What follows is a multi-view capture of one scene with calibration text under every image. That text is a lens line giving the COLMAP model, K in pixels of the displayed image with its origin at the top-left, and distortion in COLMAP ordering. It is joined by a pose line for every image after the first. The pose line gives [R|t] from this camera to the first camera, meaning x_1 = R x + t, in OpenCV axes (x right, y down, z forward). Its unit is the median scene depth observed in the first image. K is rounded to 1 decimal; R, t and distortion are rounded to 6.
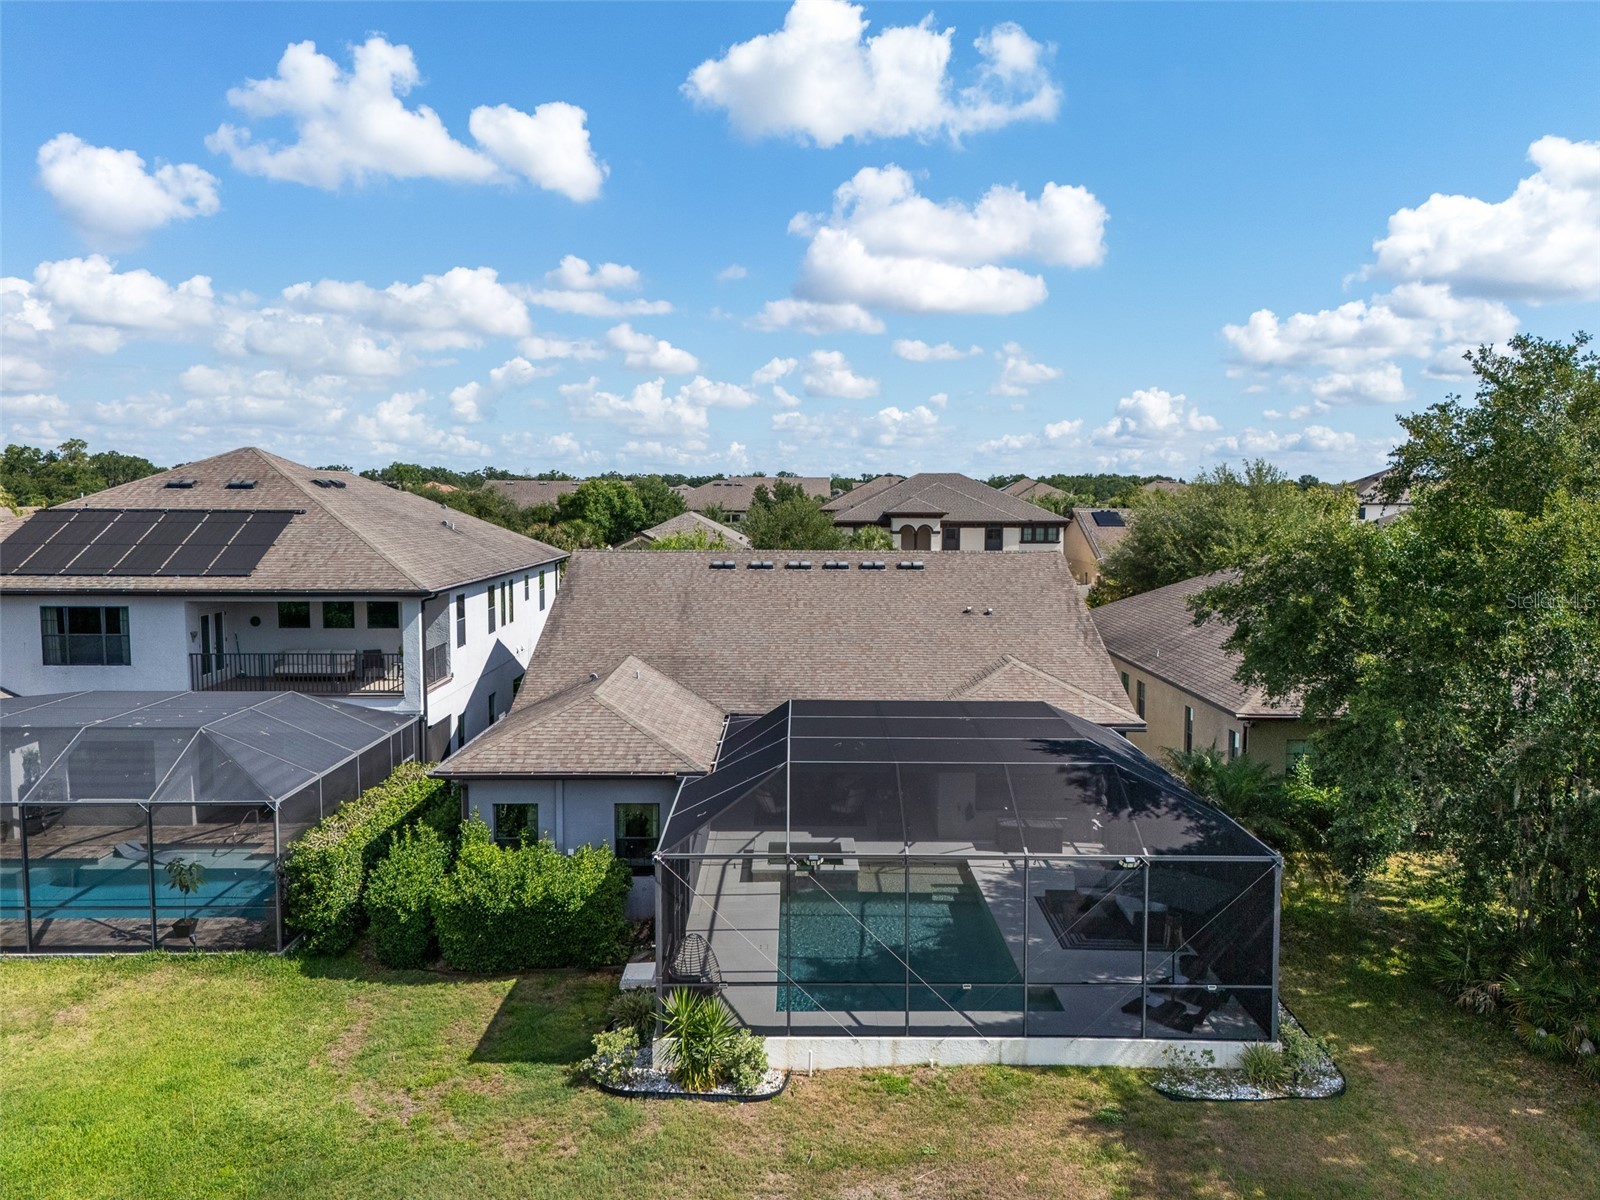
lens RADIAL K [[1134.8, 0, 806.6], [0, 1134.8, 604.1], [0, 0, 1]] dist [0.071982, -0.064768]
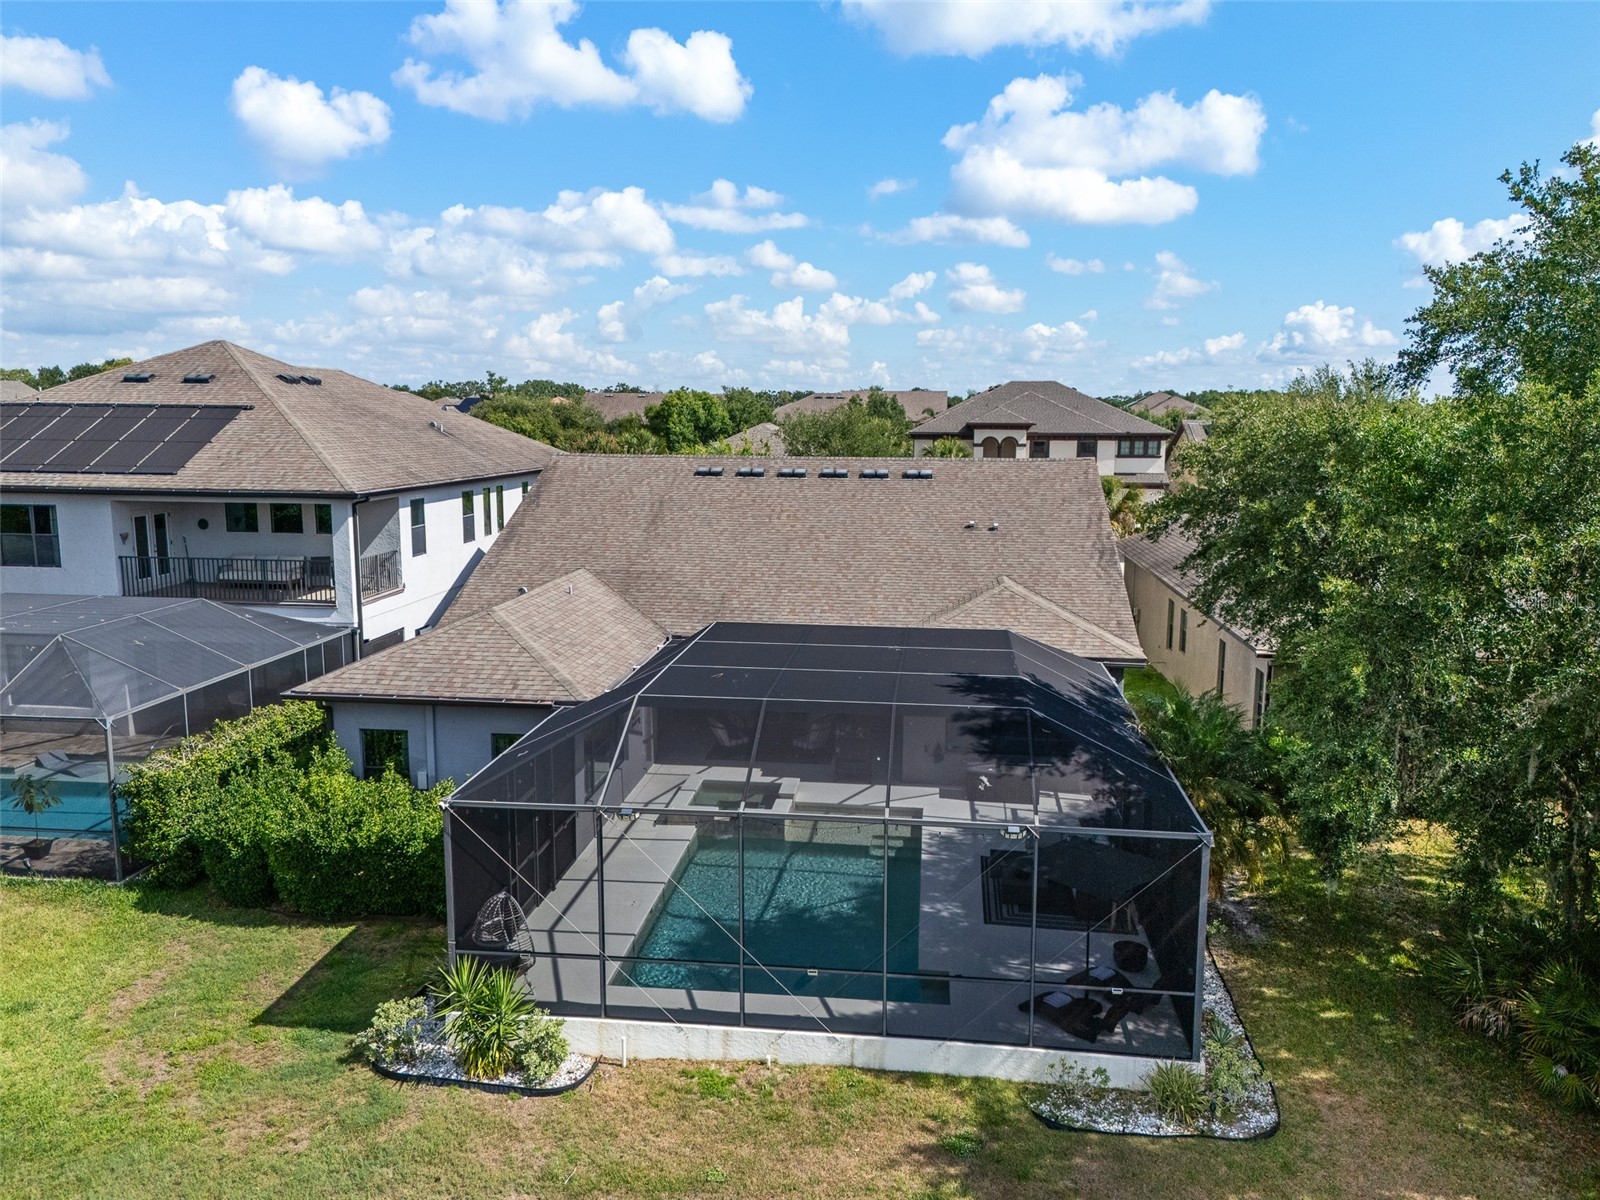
lens RADIAL K [[1151.6, 0, 800.0], [0, 1151.6, 600.0], [0, 0, 1]] dist [0.065166, -0.048959]
pose [[0.993586, 0.022232, -0.110868, 0.175255], [-0.014942, 0.997698, 0.066154, 0.009832], [0.112083, -0.064073, 0.991631, 0.153315]]
